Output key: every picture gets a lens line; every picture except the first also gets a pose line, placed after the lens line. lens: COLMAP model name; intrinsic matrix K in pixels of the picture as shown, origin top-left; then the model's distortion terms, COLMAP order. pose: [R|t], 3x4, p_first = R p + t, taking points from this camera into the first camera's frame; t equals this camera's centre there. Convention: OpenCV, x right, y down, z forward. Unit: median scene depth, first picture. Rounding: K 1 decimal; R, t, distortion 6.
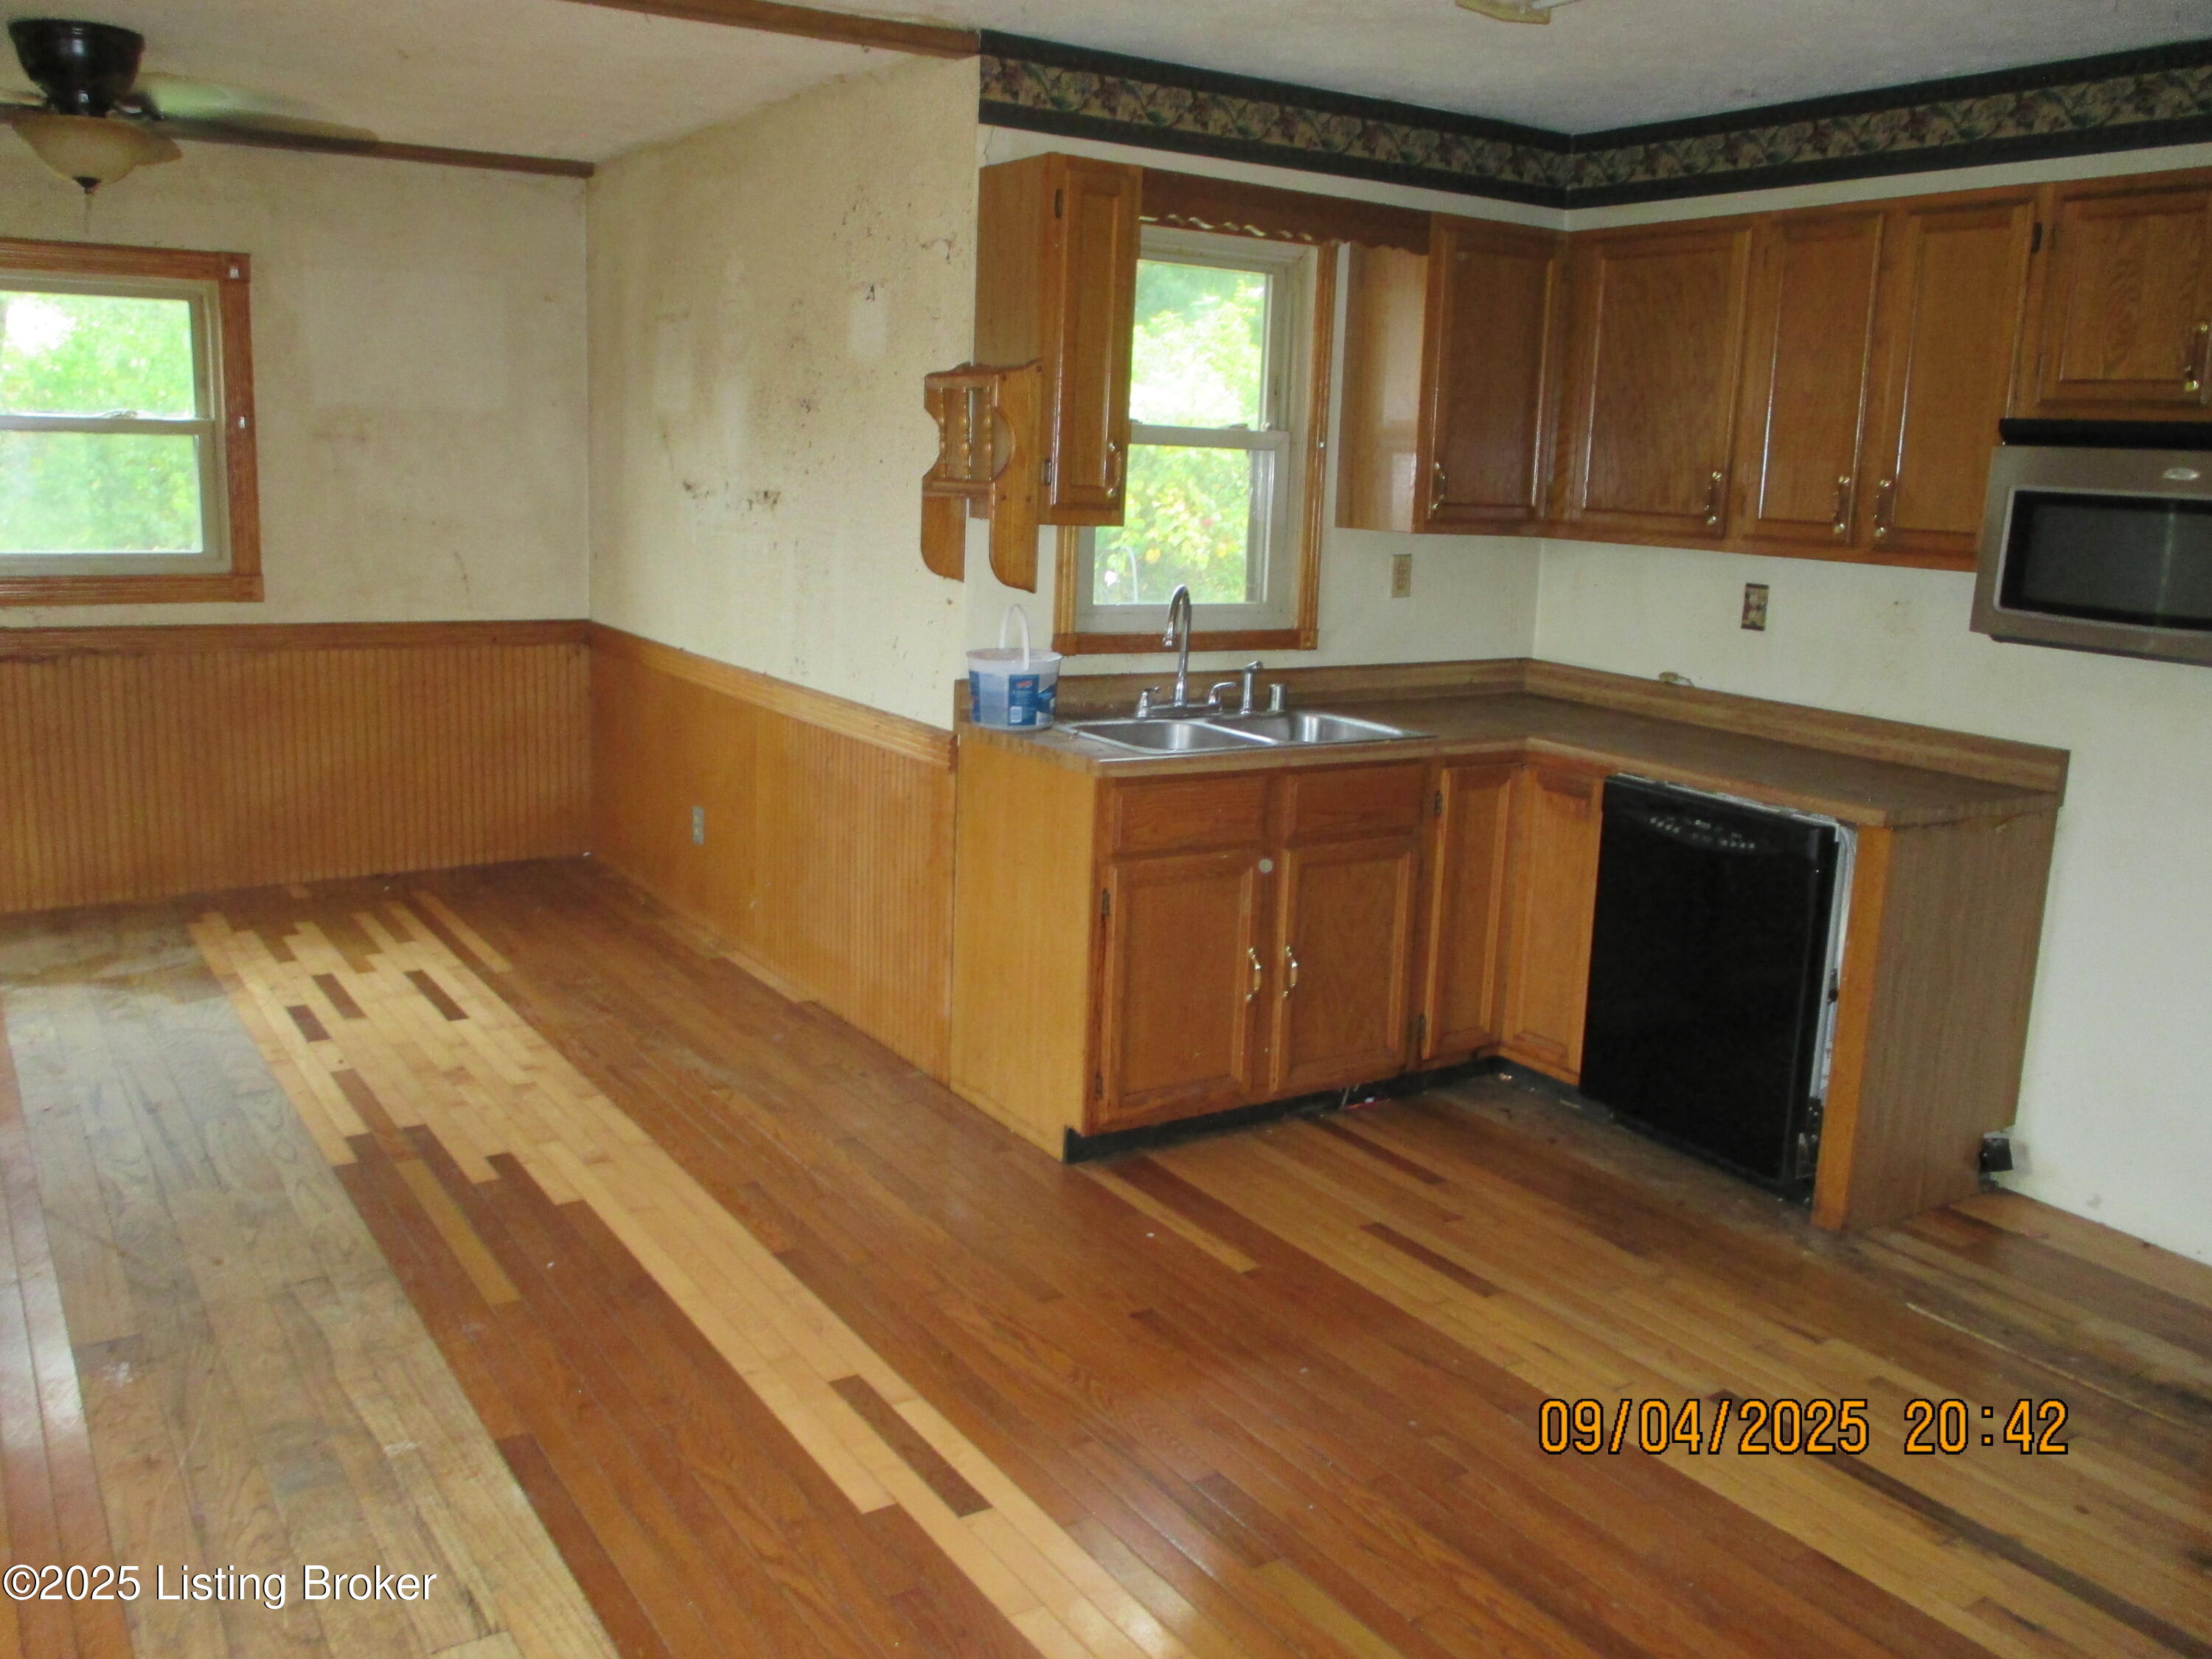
lens RADIAL K [[1828.7, 0, 1107.4], [0, 1828.7, 829.1], [0, 0, 1]] dist [-0.024635, 0.001101]
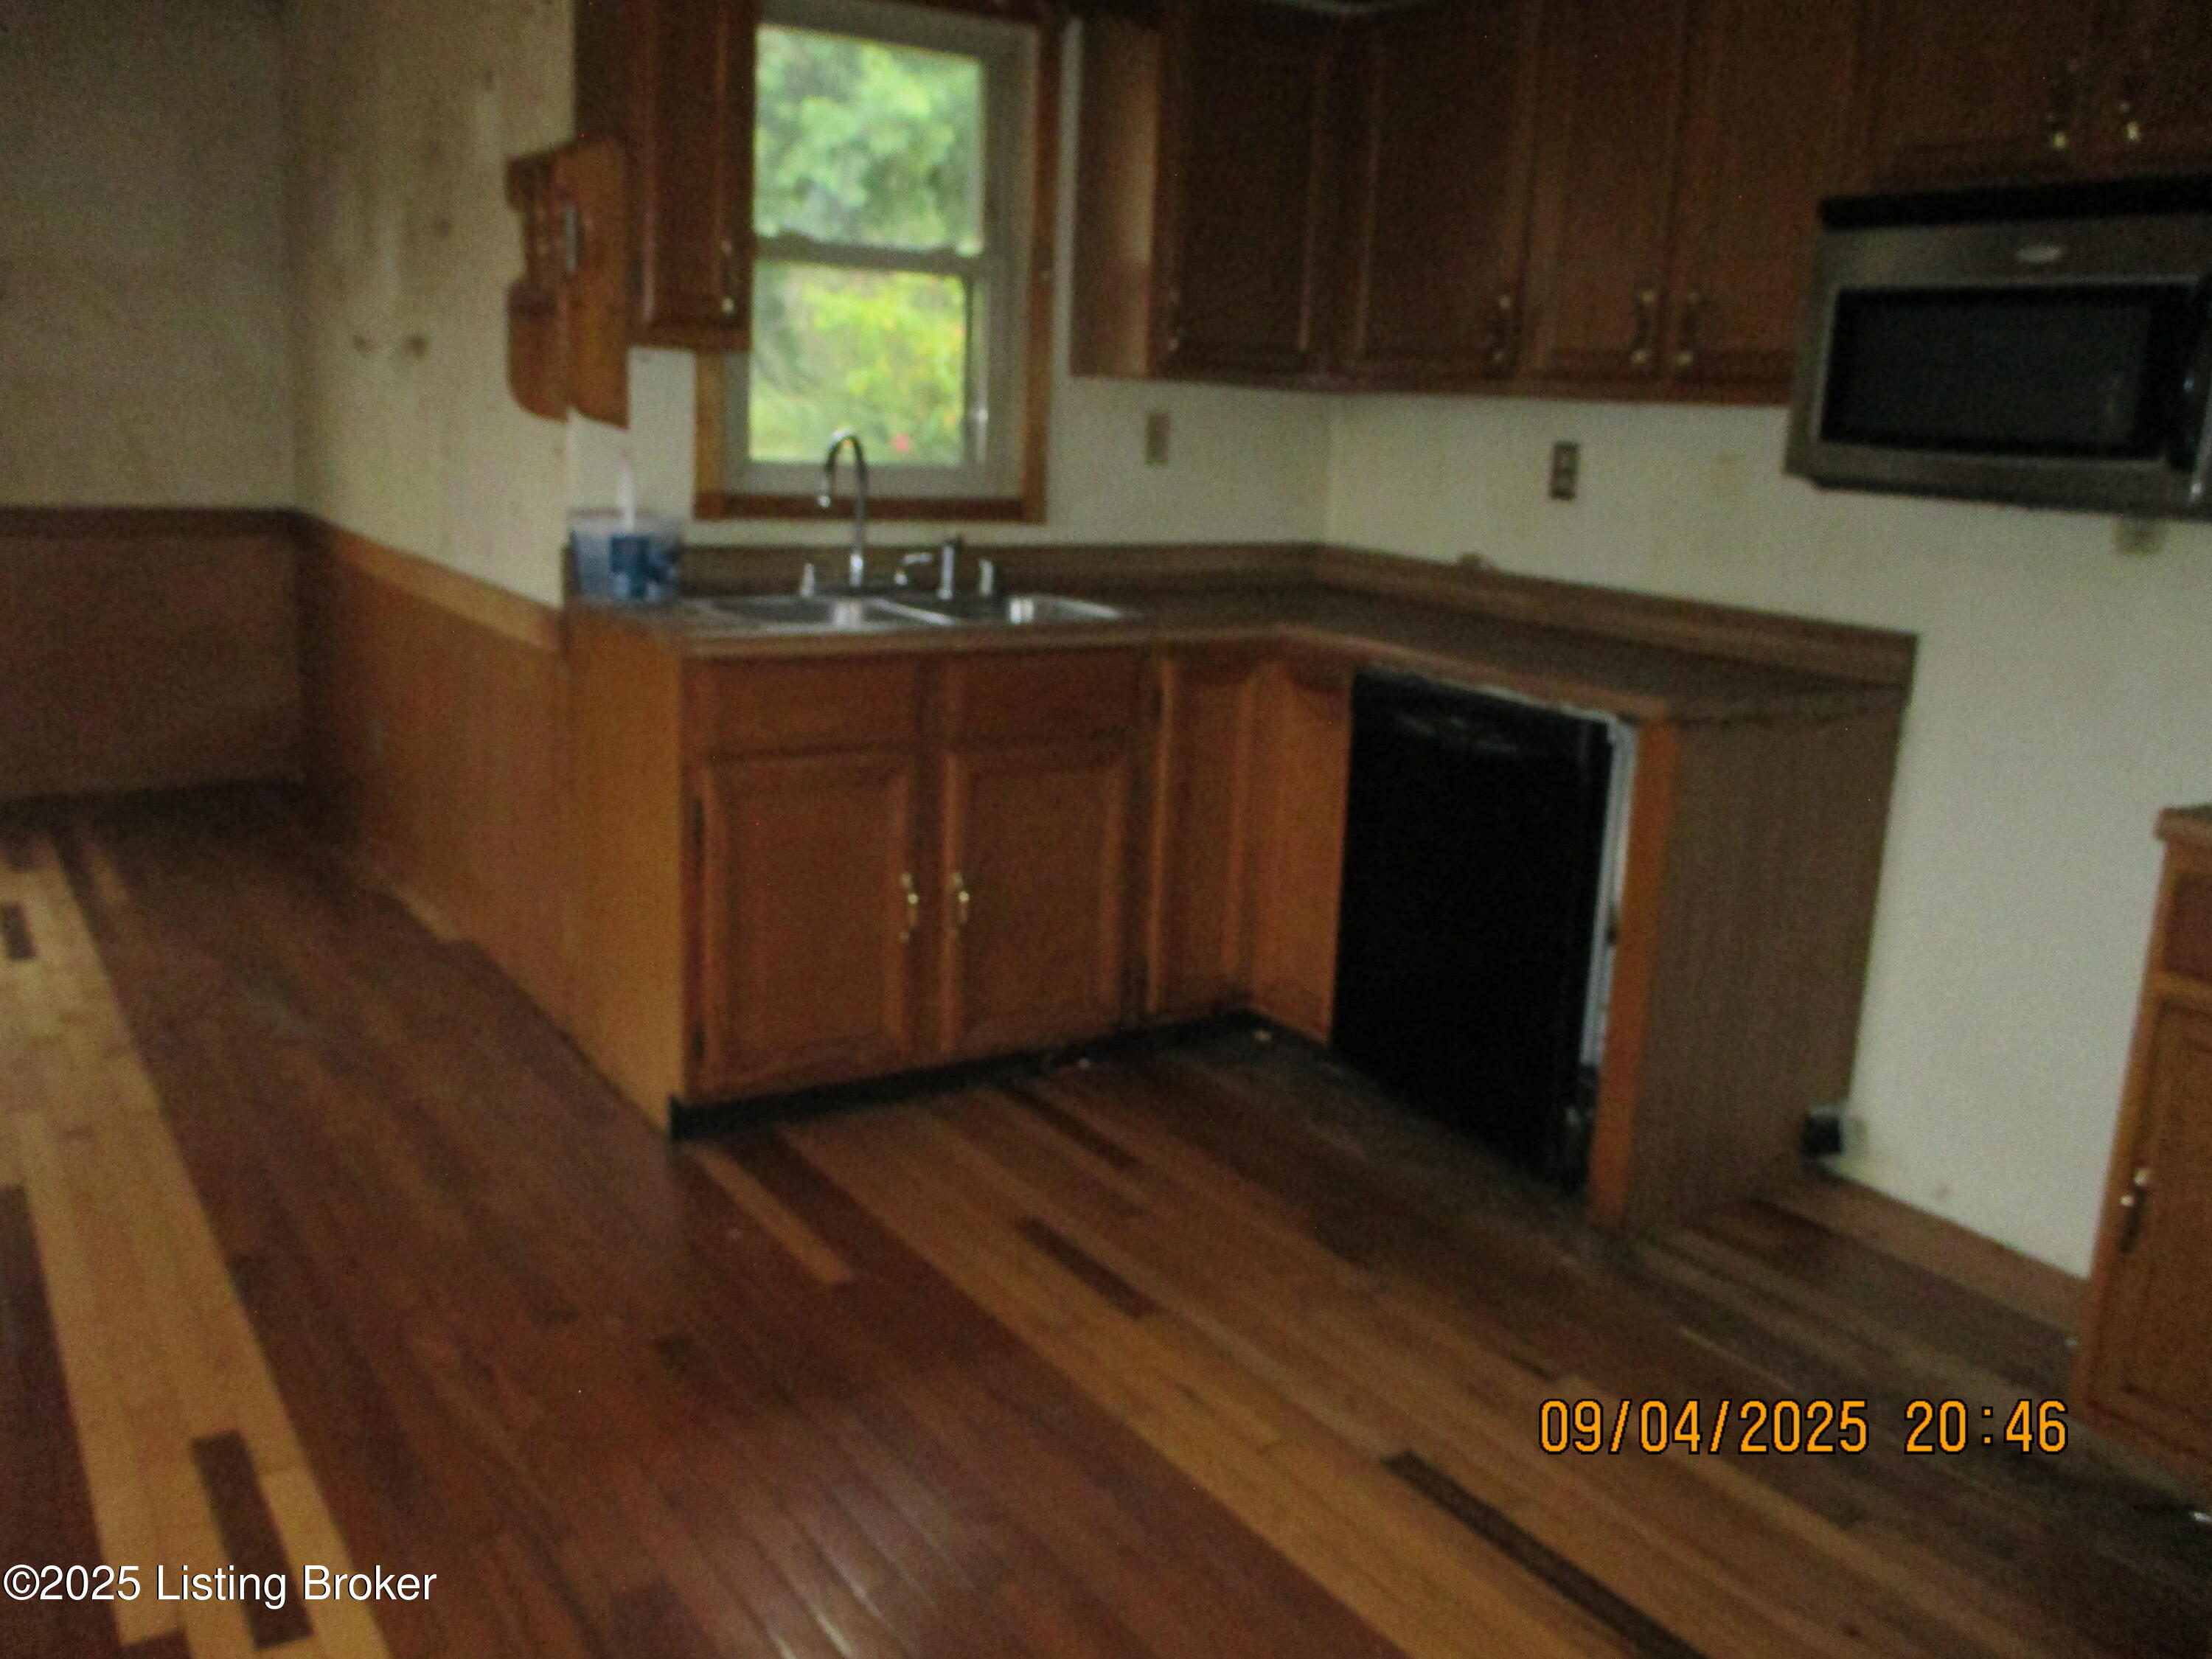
lens RADIAL K [[1828.7, 0, 1104.9], [0, 1828.7, 826.8], [0, 0, 1]] dist [-0.024635, 0.001101]
pose [[0.999939, 0.004728, 0.009968, 0.157988], [-0.004969, 0.999693, 0.024273, 0.023430], [-0.009850, -0.024321, 0.999656, 0.192364]]
